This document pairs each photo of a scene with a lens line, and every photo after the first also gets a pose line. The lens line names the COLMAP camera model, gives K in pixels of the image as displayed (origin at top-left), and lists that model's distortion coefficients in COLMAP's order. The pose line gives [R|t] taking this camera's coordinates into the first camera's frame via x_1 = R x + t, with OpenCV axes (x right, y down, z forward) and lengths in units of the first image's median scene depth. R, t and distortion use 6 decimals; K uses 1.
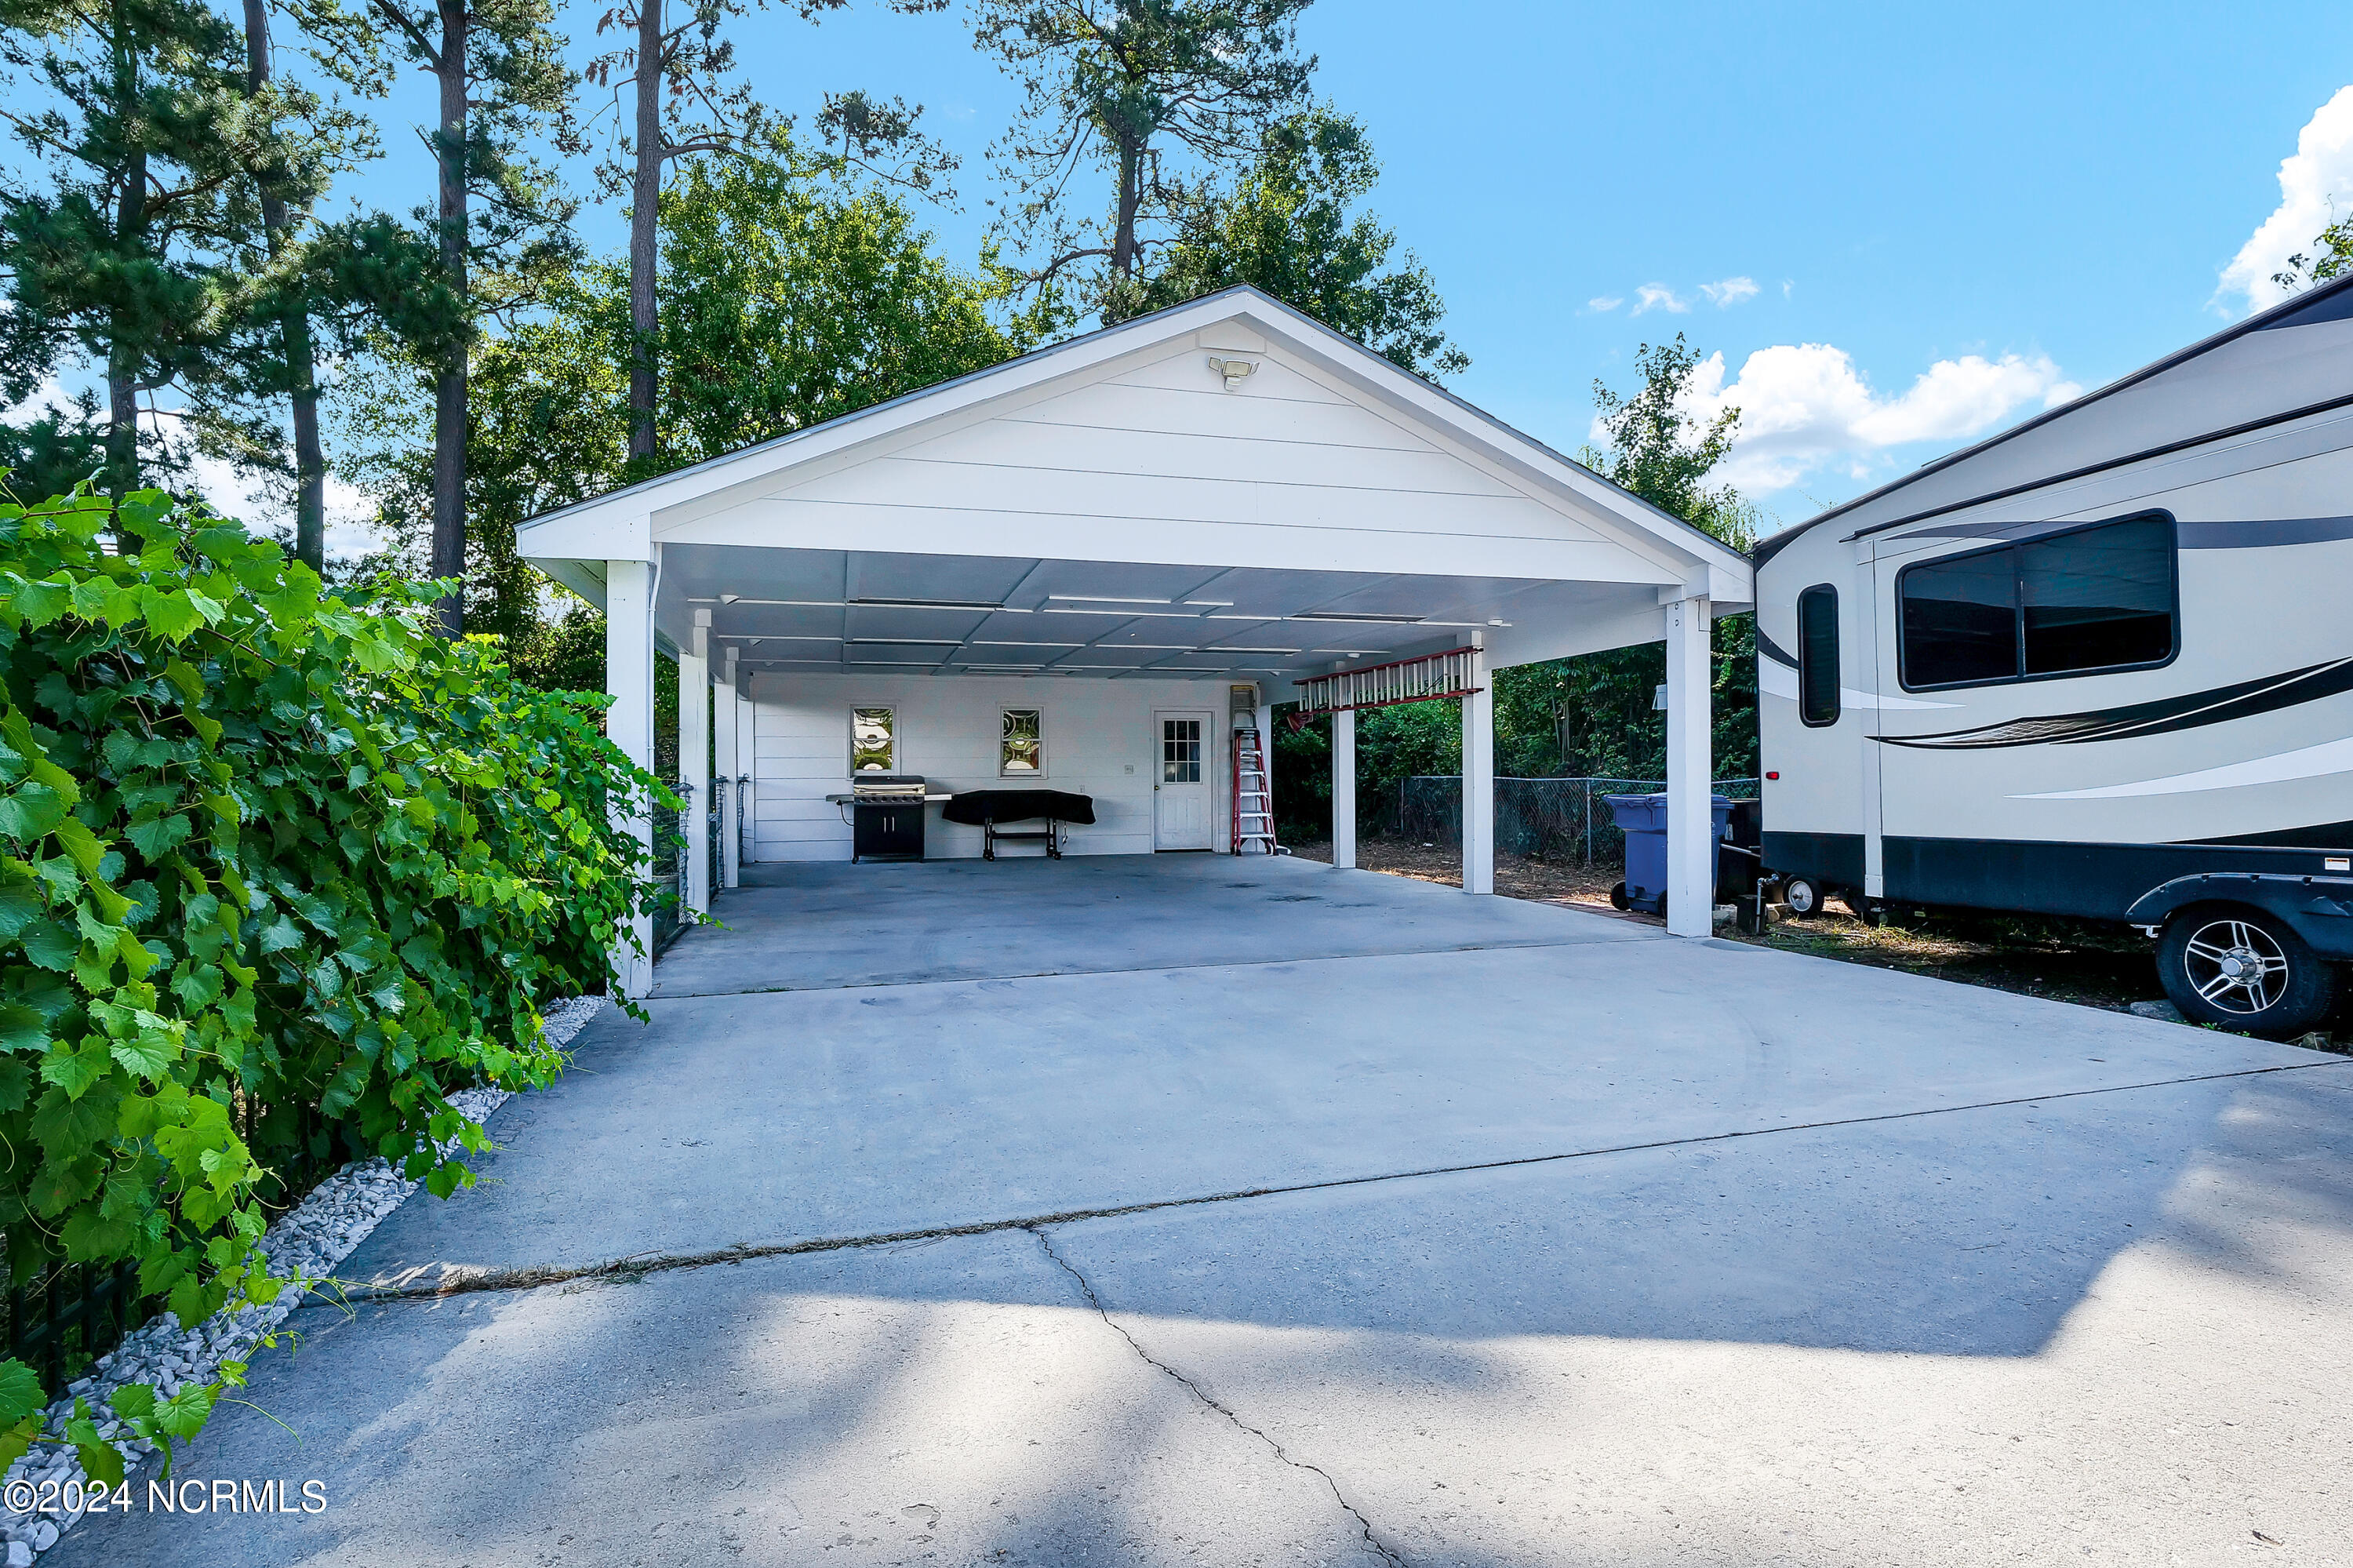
lens RADIAL K [[1110.7, 0, 1172.1], [0, 1110.7, 751.1], [0, 0, 1]] dist [-0.022928, 0.000024]
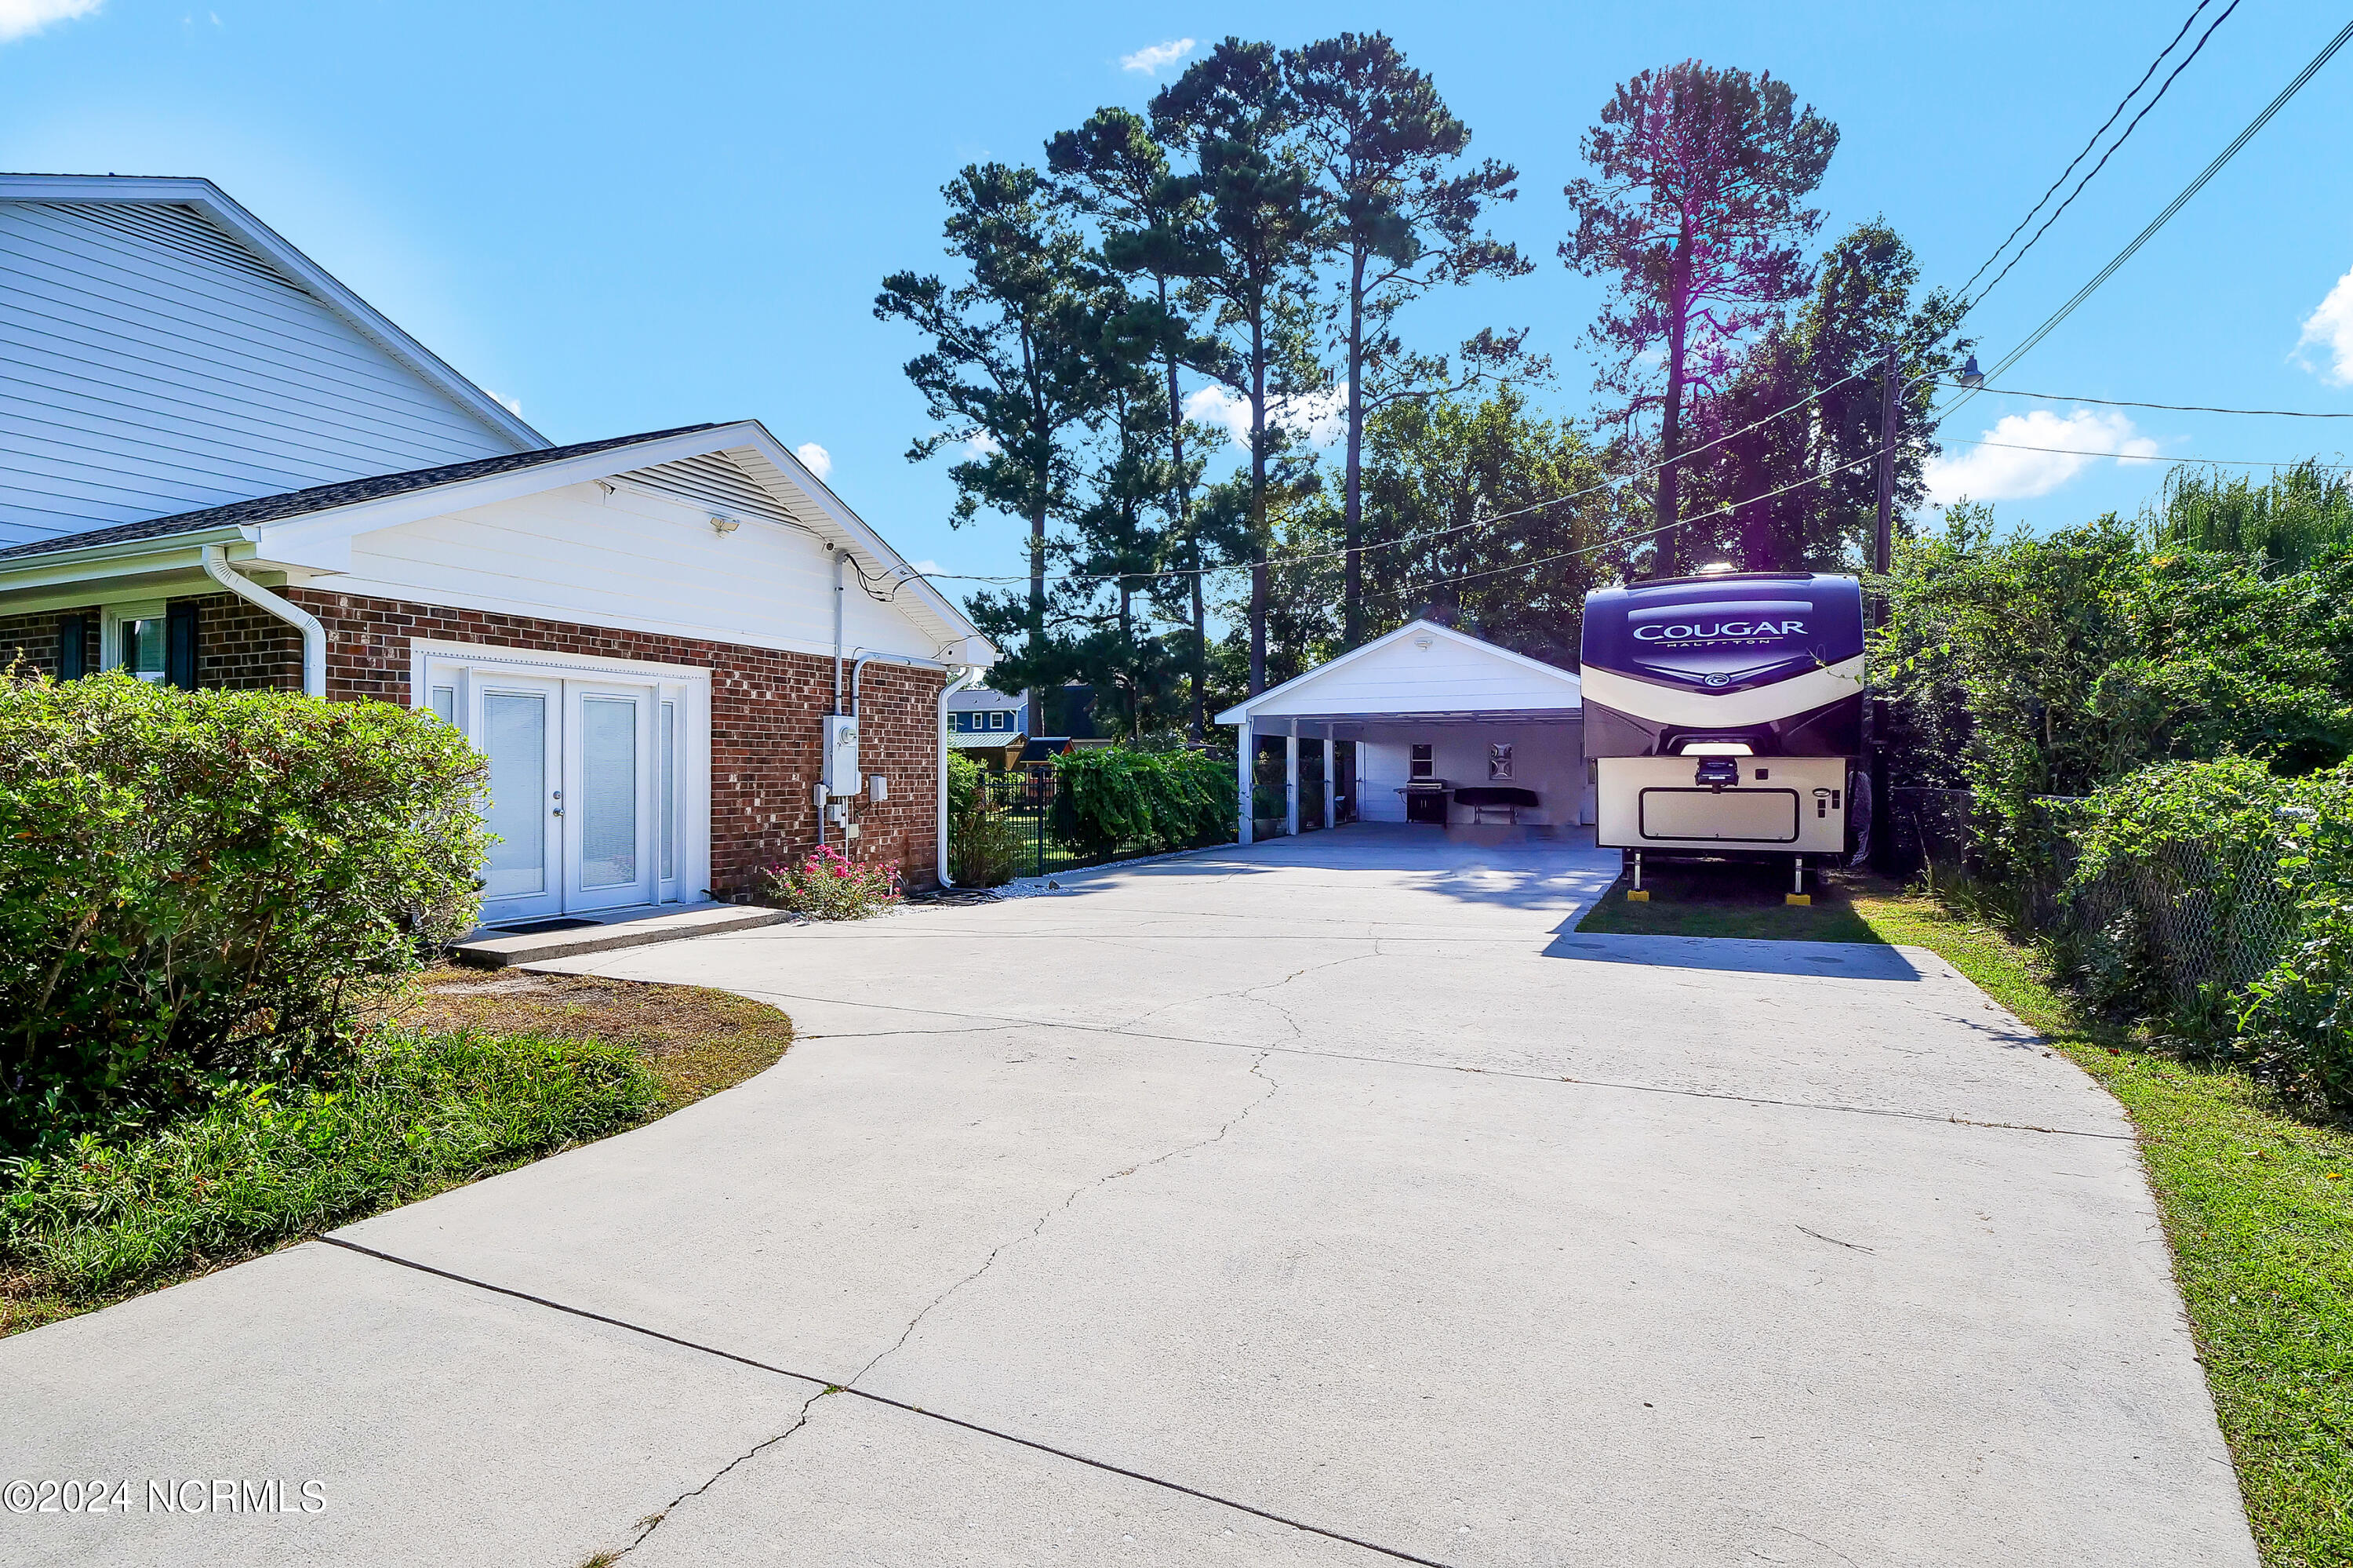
lens RADIAL K [[1203.0, 0, 1182.6], [0, 1203.0, 754.2], [0, 0, 1]] dist [-0.024166, 0.000359]
pose [[0.765803, -0.002921, -0.643068, 0.578611], [-0.003669, 0.999954, -0.008911, -0.000765], [0.643064, 0.009183, 0.765757, -0.668771]]
